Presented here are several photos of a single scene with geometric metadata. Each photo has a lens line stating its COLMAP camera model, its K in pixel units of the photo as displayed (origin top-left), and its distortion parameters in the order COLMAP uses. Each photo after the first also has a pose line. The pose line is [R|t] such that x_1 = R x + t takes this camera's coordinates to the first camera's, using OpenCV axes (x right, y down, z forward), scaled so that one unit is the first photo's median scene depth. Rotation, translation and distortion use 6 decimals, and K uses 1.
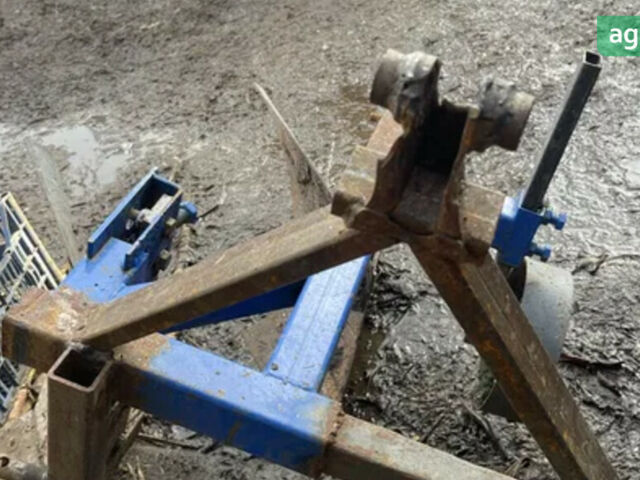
lens RADIAL K [[874.2, 0, 322.6], [0, 874.2, 242.2], [0, 0, 1]] dist [0.034084, 0.000000]
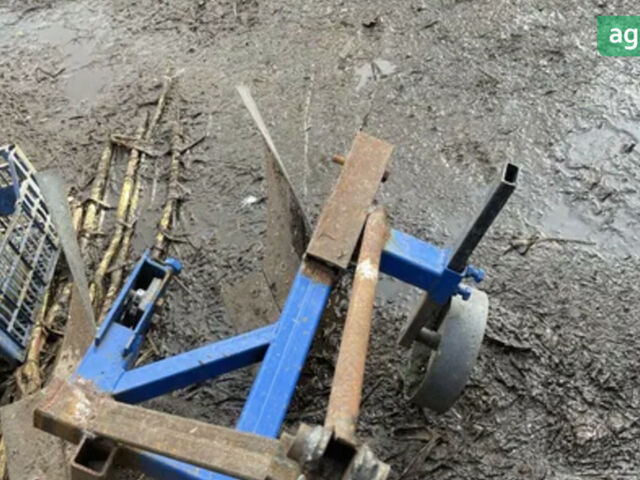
lens RADIAL K [[874.2, 0, 318.0], [0, 874.2, 236.9], [0, 0, 1]] dist [0.034084, 0.000000]
pose [[0.998939, 0.045104, 0.009305, 0.022462], [-0.045943, 0.962009, 0.269126, -0.271091], [0.003188, -0.269268, 0.963060, -0.110646]]
